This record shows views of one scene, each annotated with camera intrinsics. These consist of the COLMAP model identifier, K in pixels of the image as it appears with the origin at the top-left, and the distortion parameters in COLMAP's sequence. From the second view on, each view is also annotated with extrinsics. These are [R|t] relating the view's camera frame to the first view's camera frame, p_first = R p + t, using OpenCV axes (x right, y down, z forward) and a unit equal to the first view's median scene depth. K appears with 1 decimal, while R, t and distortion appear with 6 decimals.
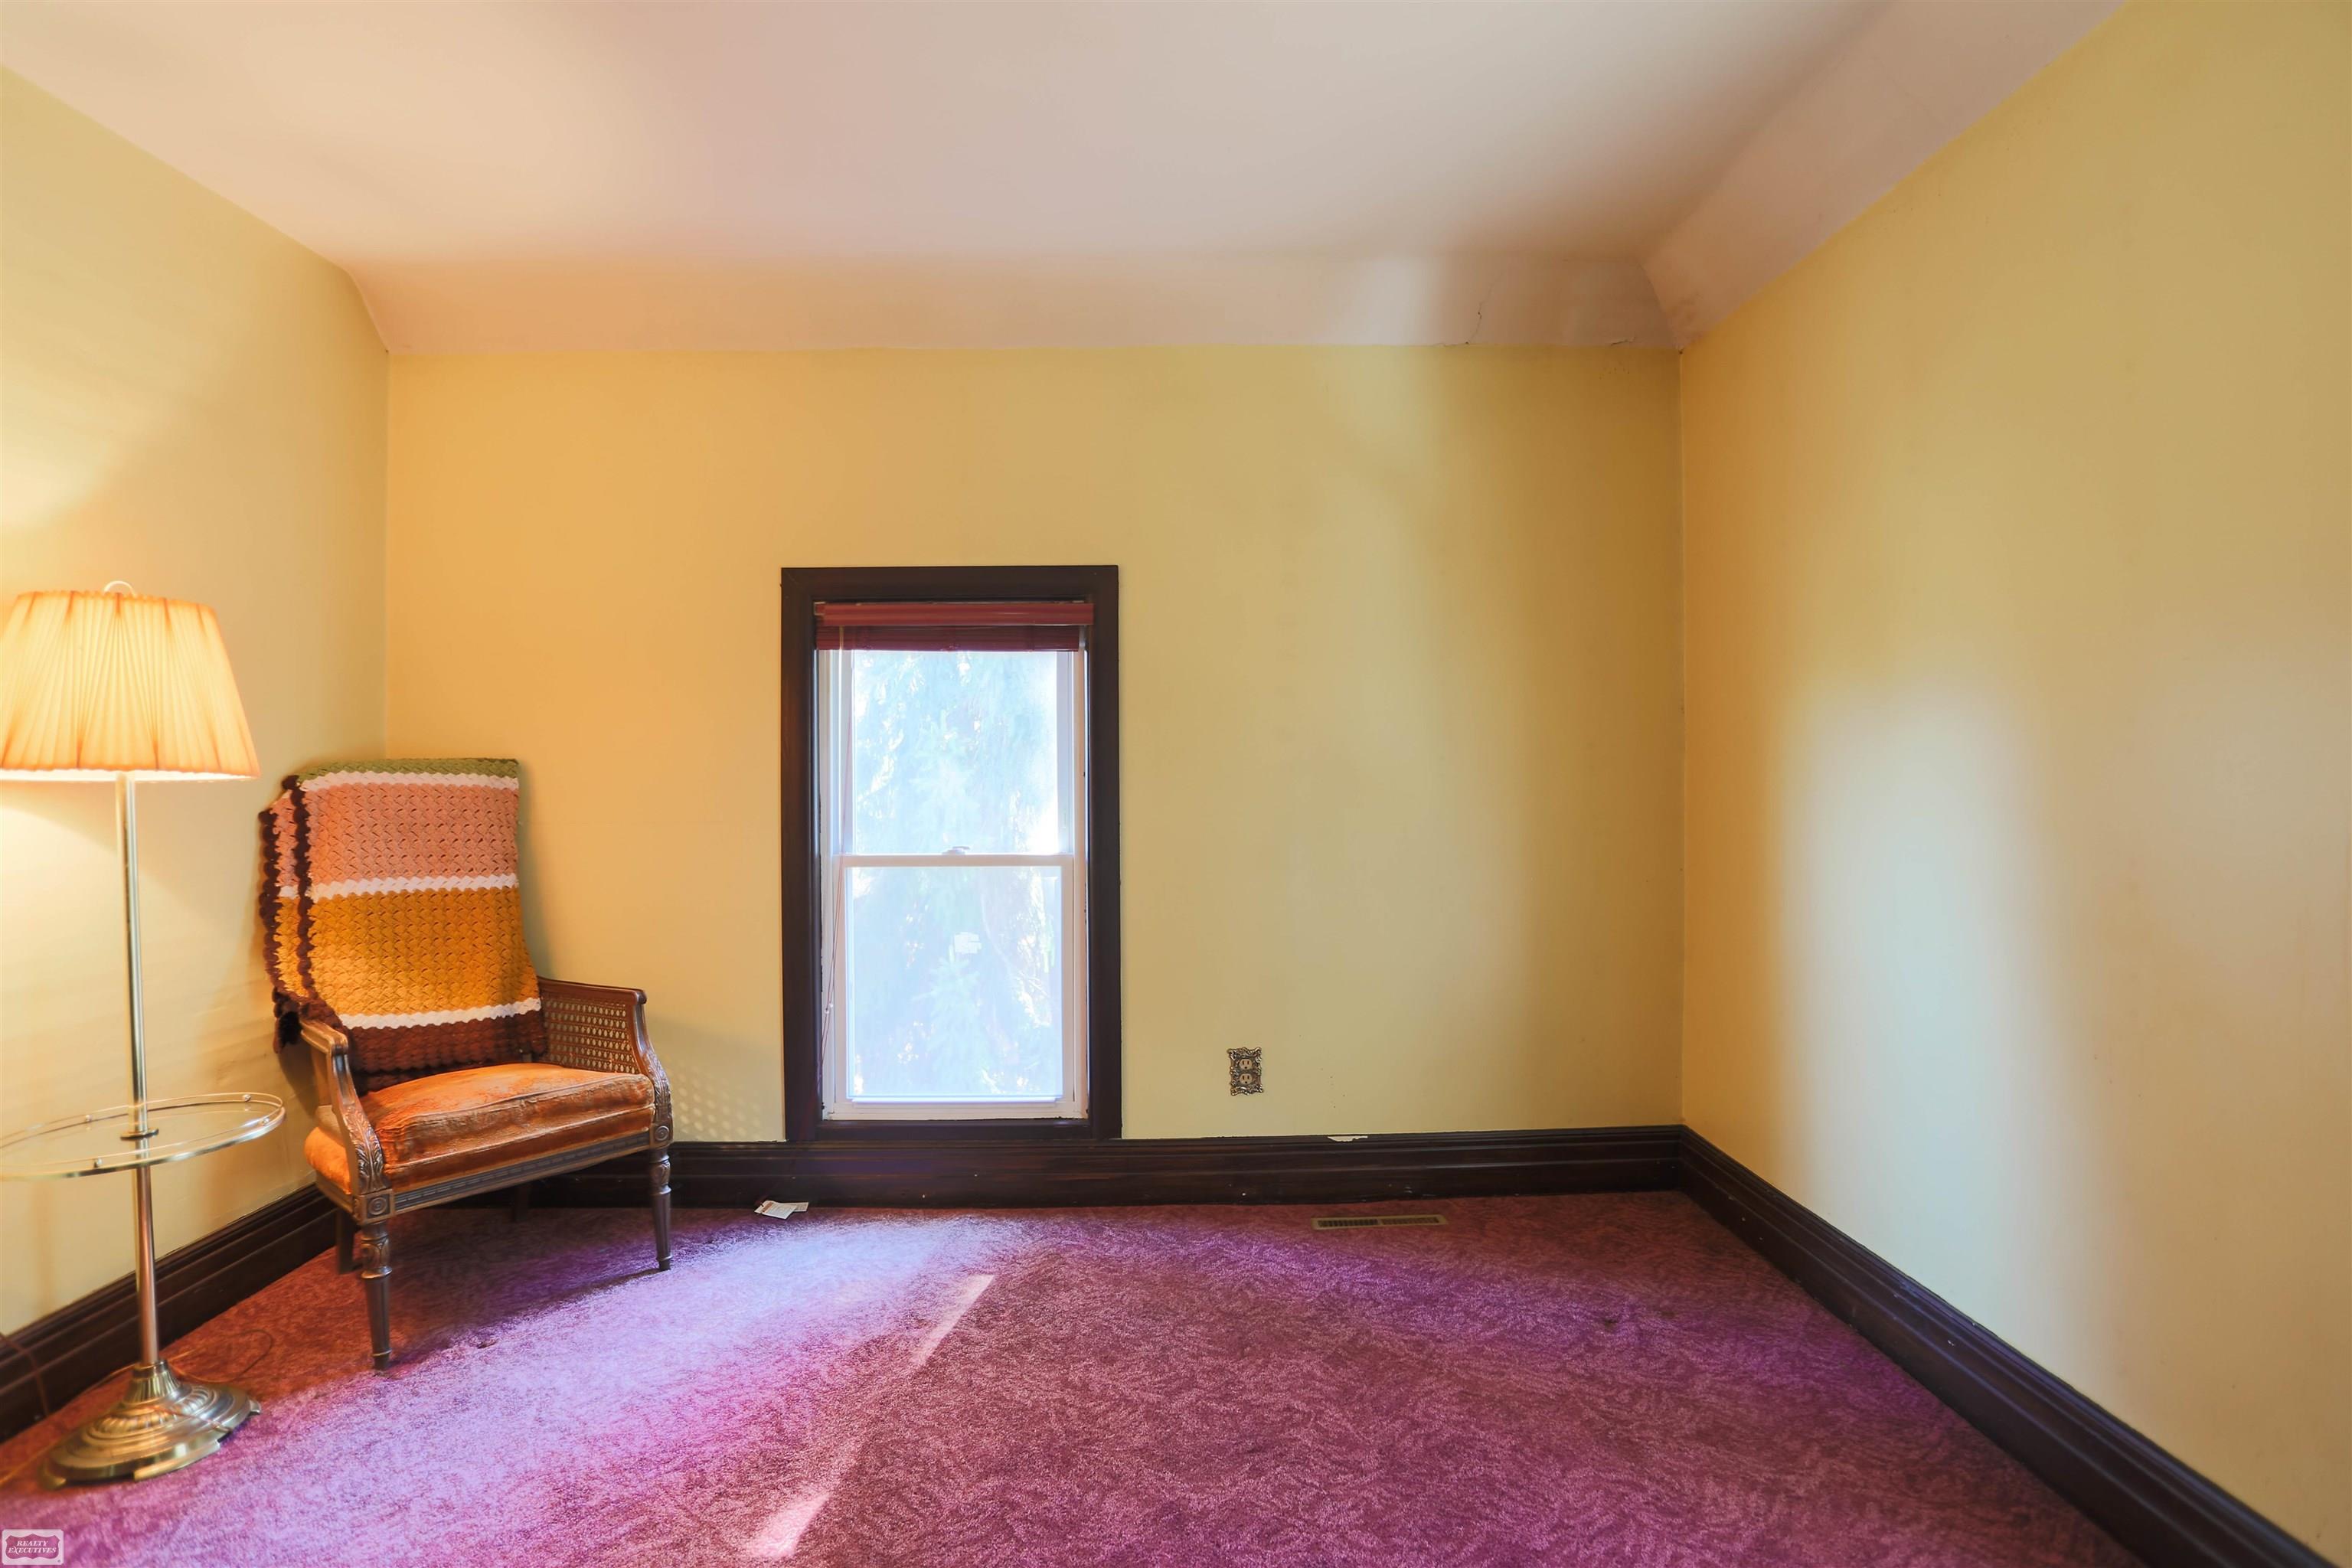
lens RADIAL K [[1204.0, 0, 1179.6], [0, 1204.0, 790.5], [0, 0, 1]] dist [-0.063947, 0.005442]
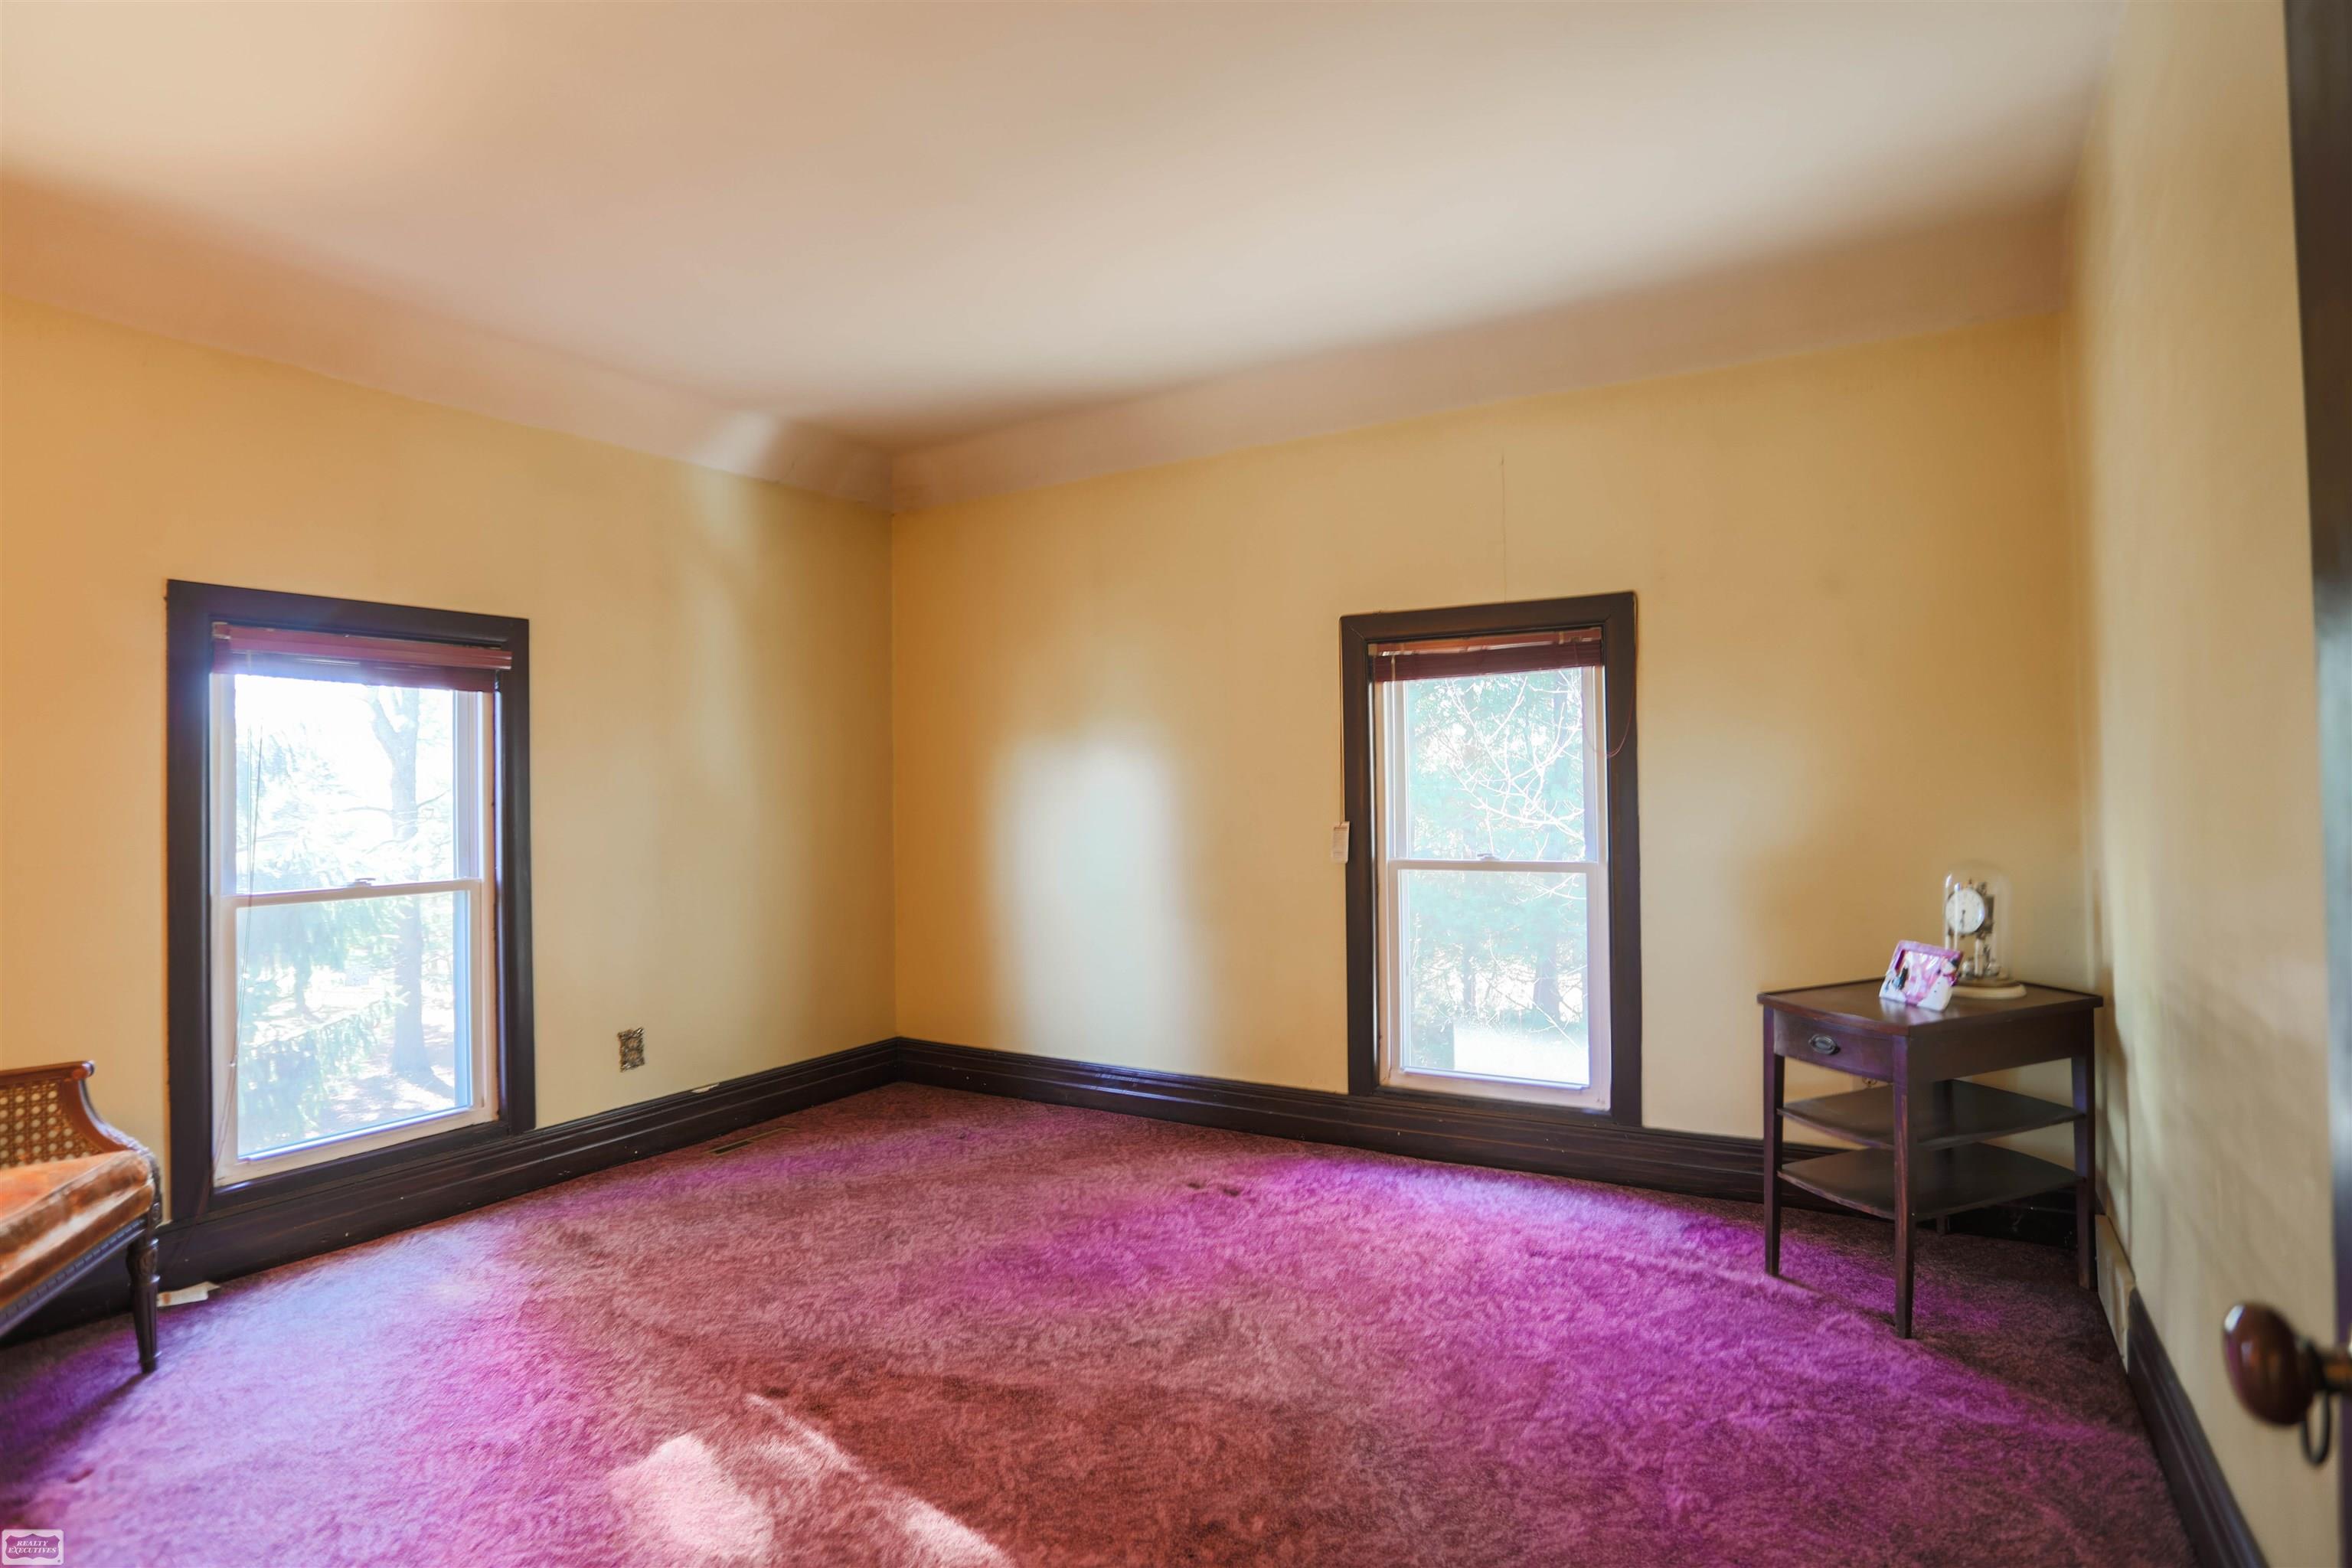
lens RADIAL K [[1204.0, 0, 1182.6], [0, 1204.0, 785.3], [0, 0, 1]] dist [-0.063947, 0.005442]
pose [[0.537294, -0.005021, 0.843380, -0.655762], [0.033512, 0.999320, -0.015399, 0.007877], [-0.842729, 0.036537, 0.537096, -0.108168]]
